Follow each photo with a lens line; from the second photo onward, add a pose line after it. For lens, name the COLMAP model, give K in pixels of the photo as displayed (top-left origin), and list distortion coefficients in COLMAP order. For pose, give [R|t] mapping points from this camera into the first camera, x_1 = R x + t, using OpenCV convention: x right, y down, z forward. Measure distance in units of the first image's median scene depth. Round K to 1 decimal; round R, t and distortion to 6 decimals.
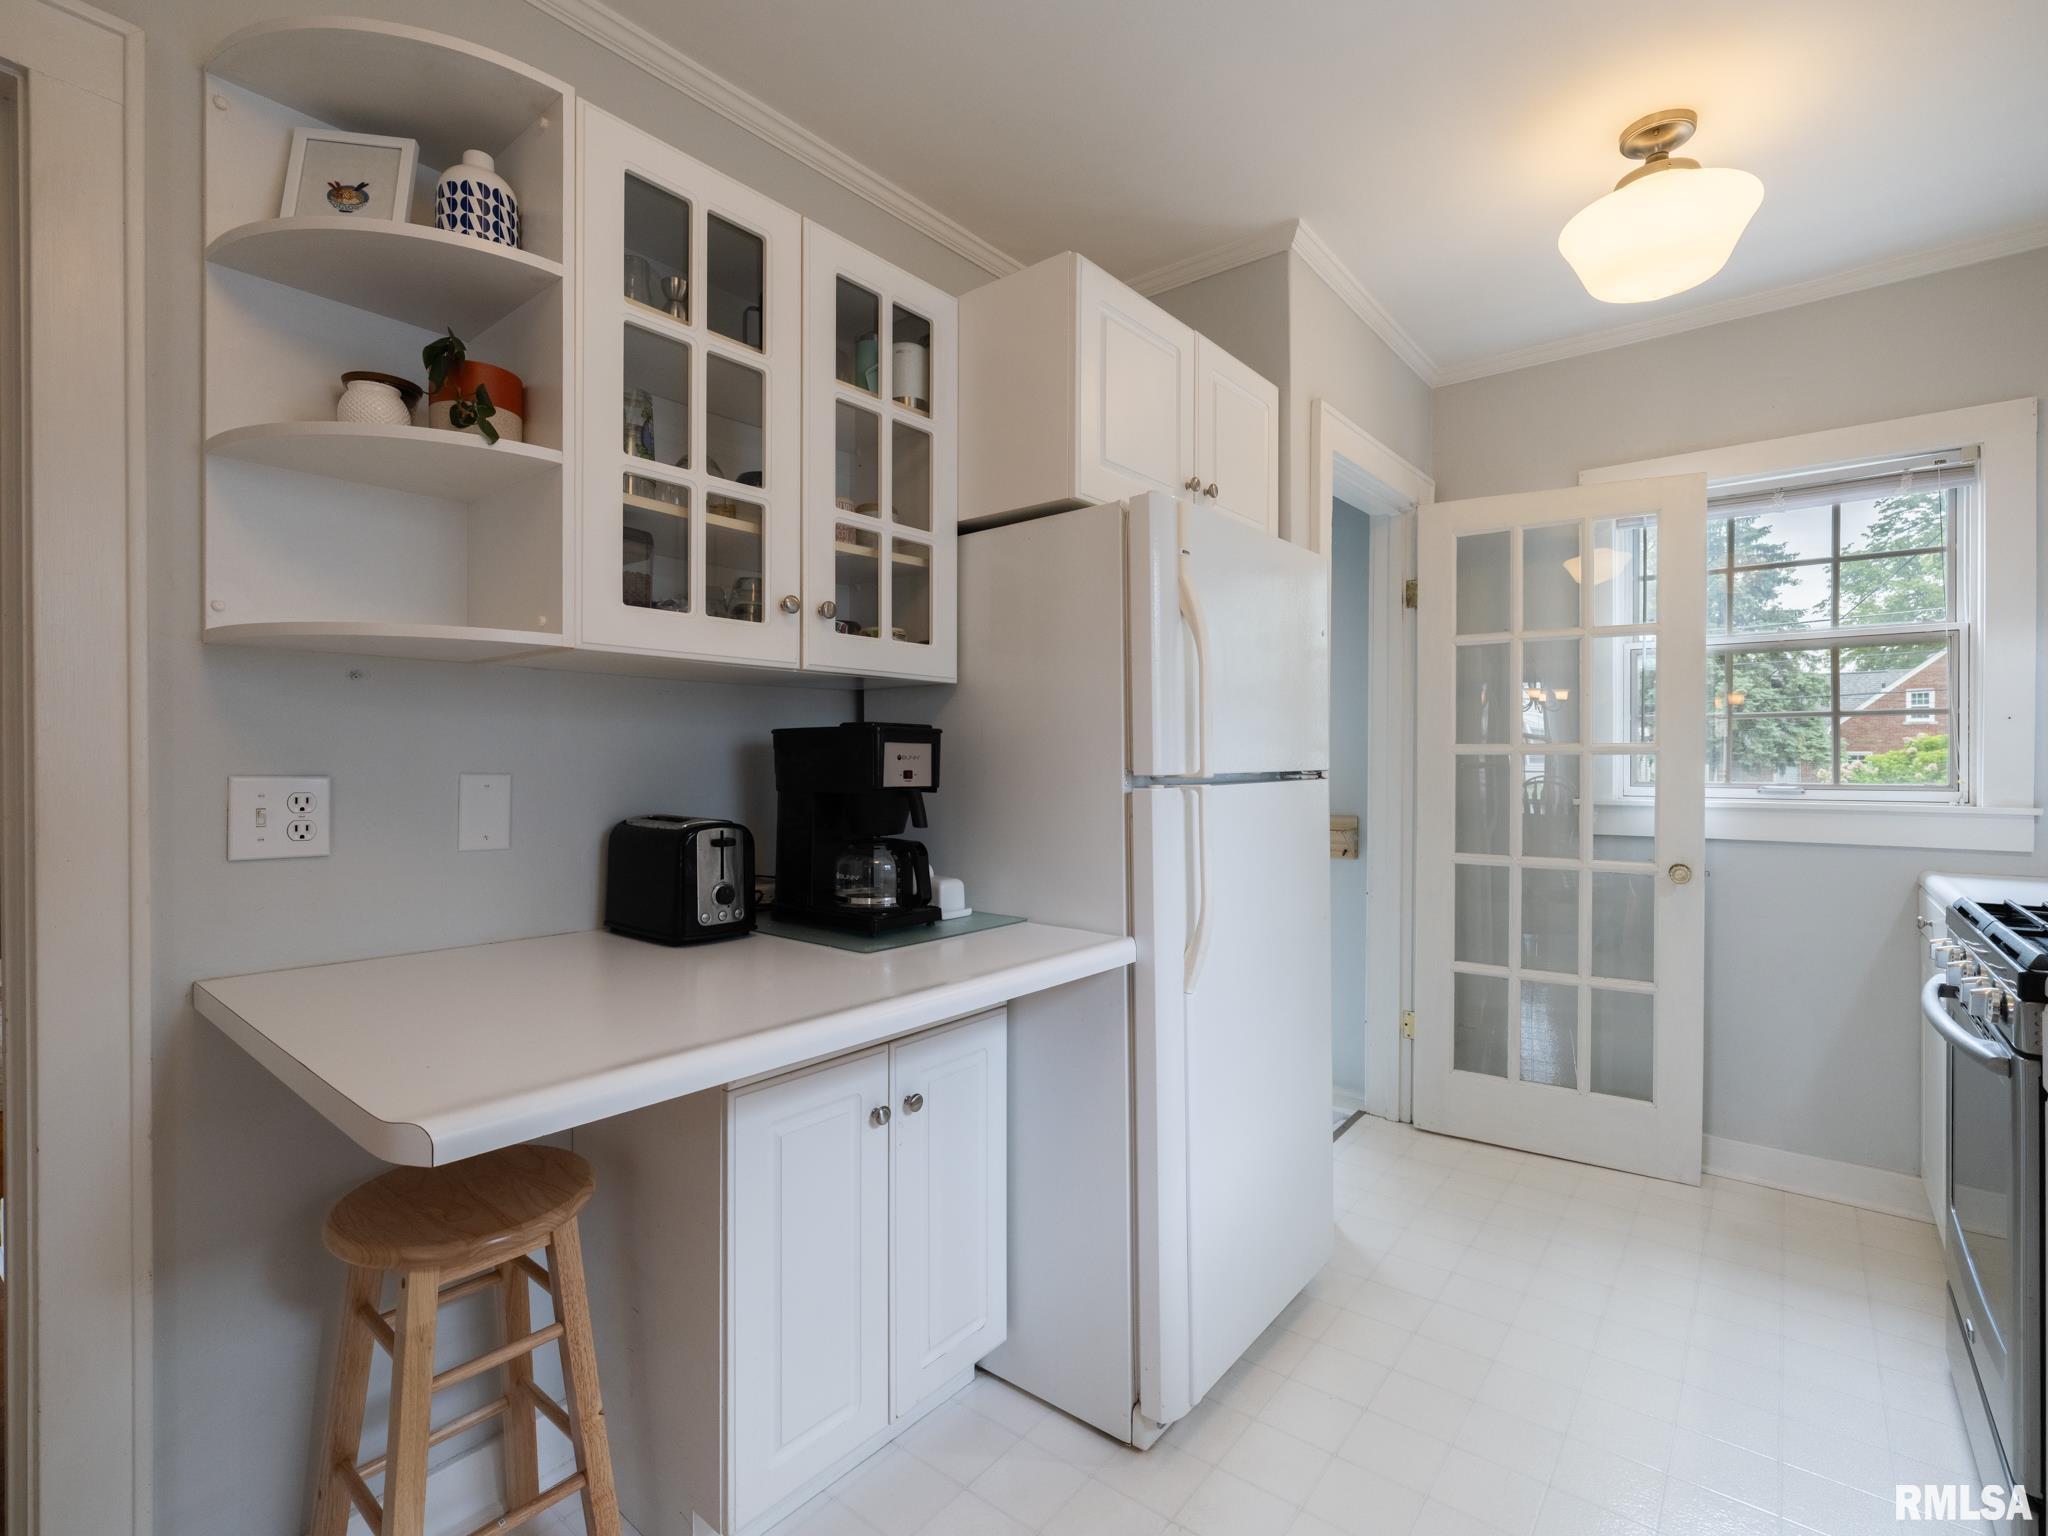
lens RADIAL K [[974.7, 0, 1017.0], [0, 974.7, 764.7], [0, 0, 1]] dist [0.001795, 0.000409]
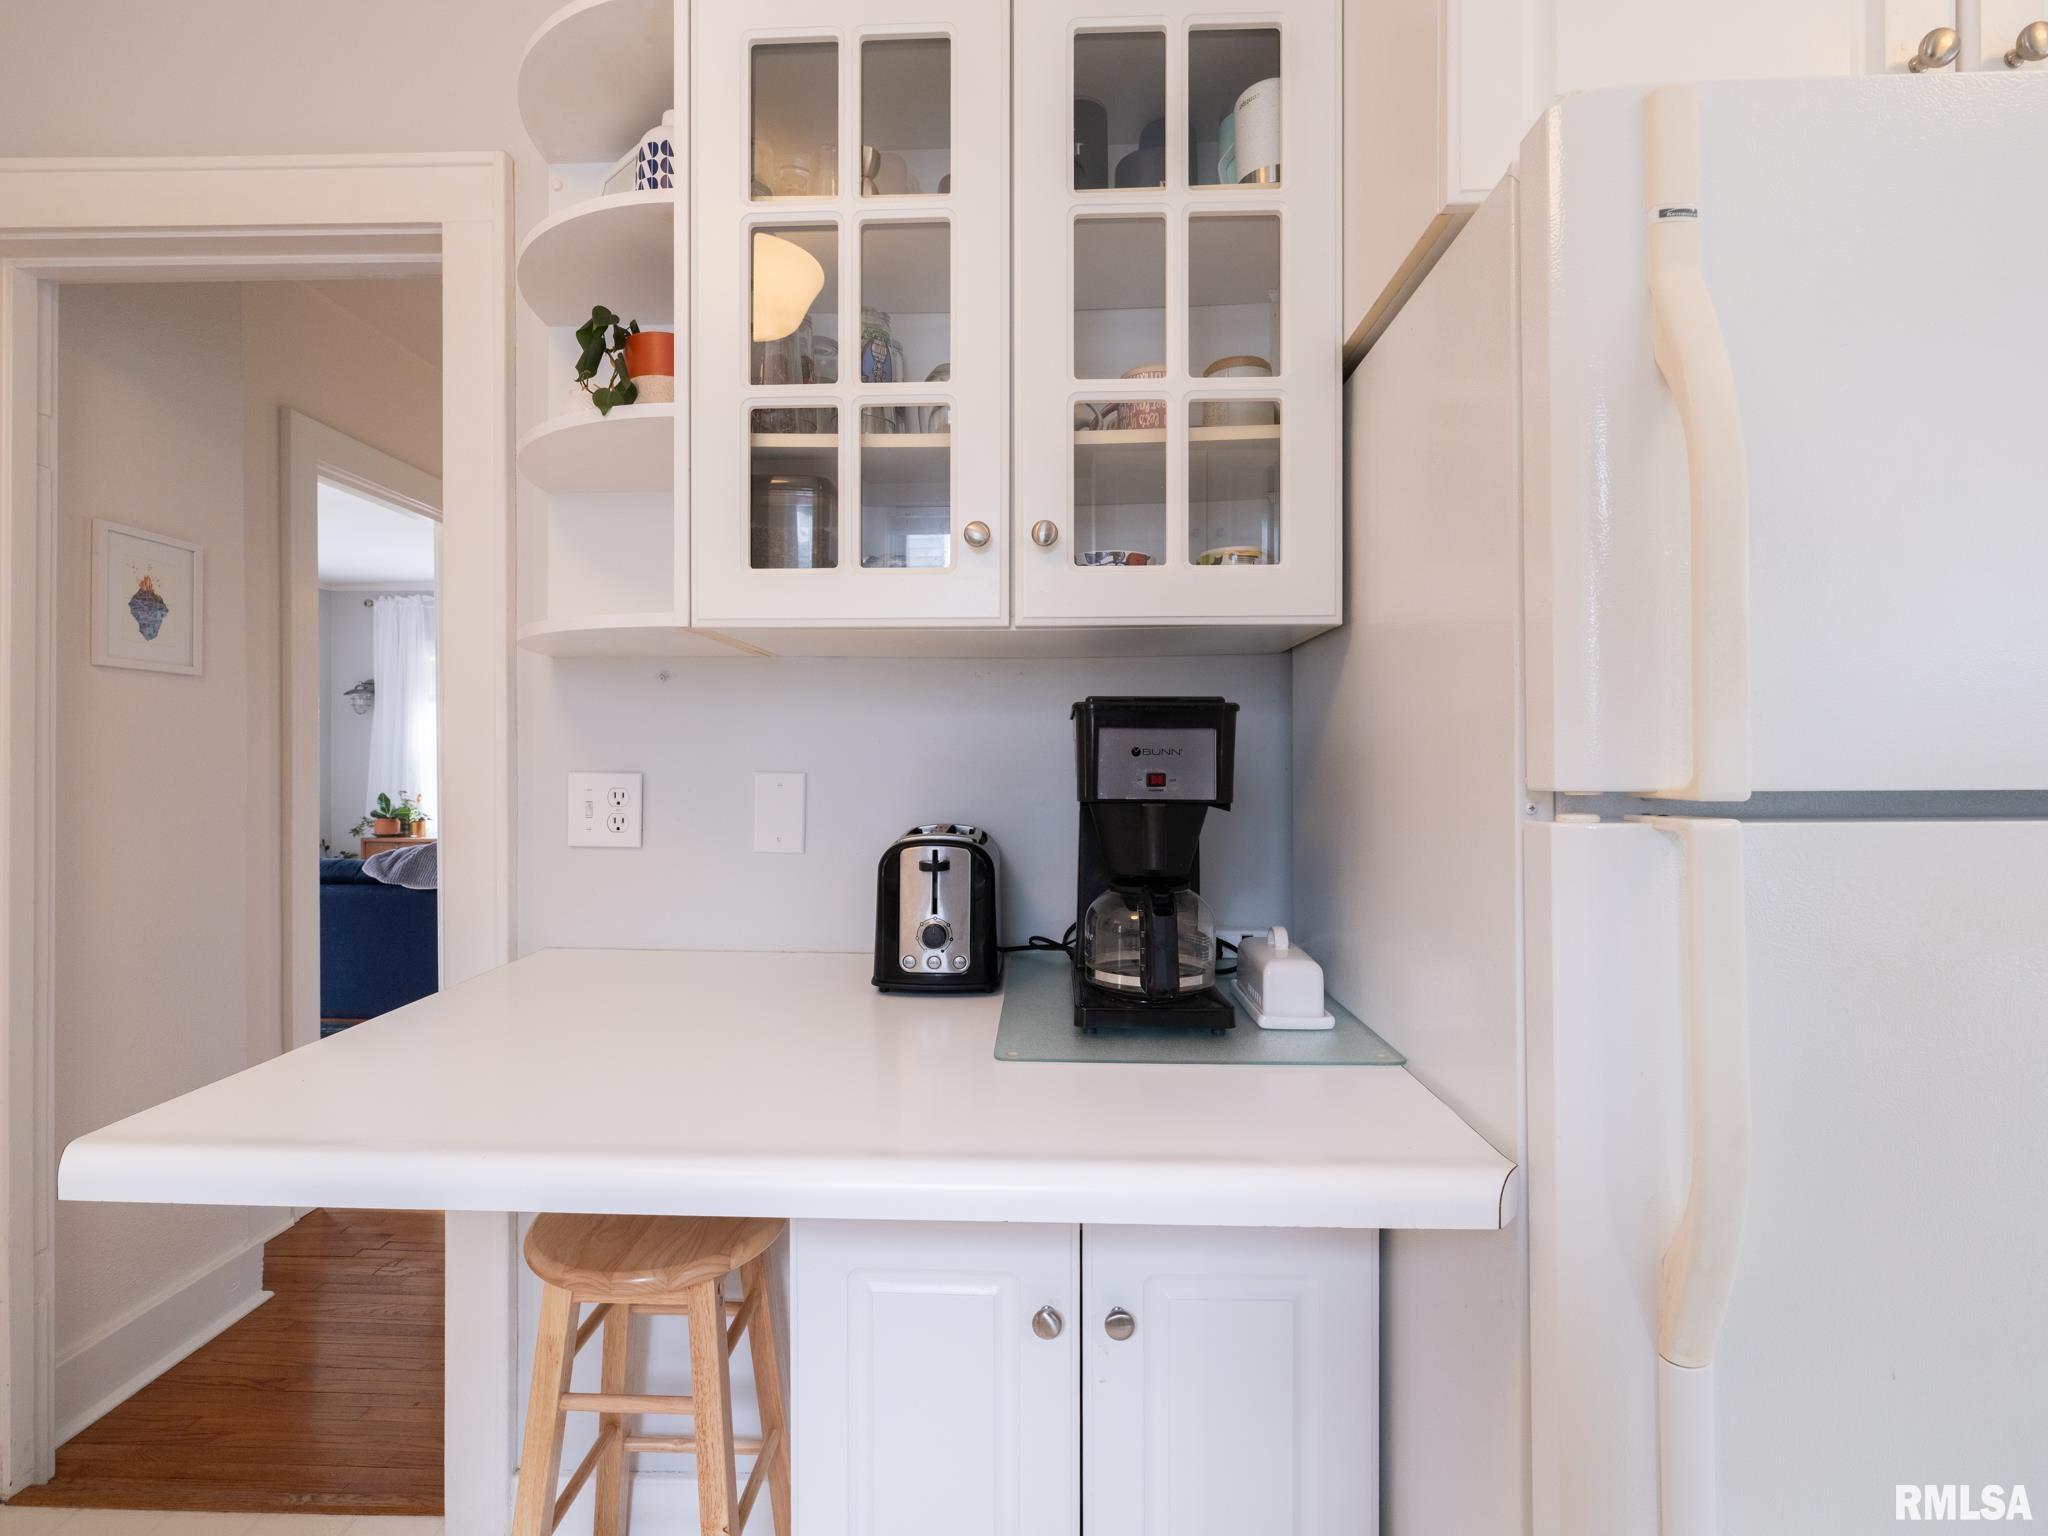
lens RADIAL K [[974.7, 0, 1017.0], [0, 974.7, 764.7], [0, 0, 1]] dist [0.001795, 0.000409]
pose [[0.606858, 0.002671, -0.794806, 0.338745], [-0.004016, 0.999992, 0.000295, 0.000607], [0.794800, 0.003013, 0.606863, 0.586529]]
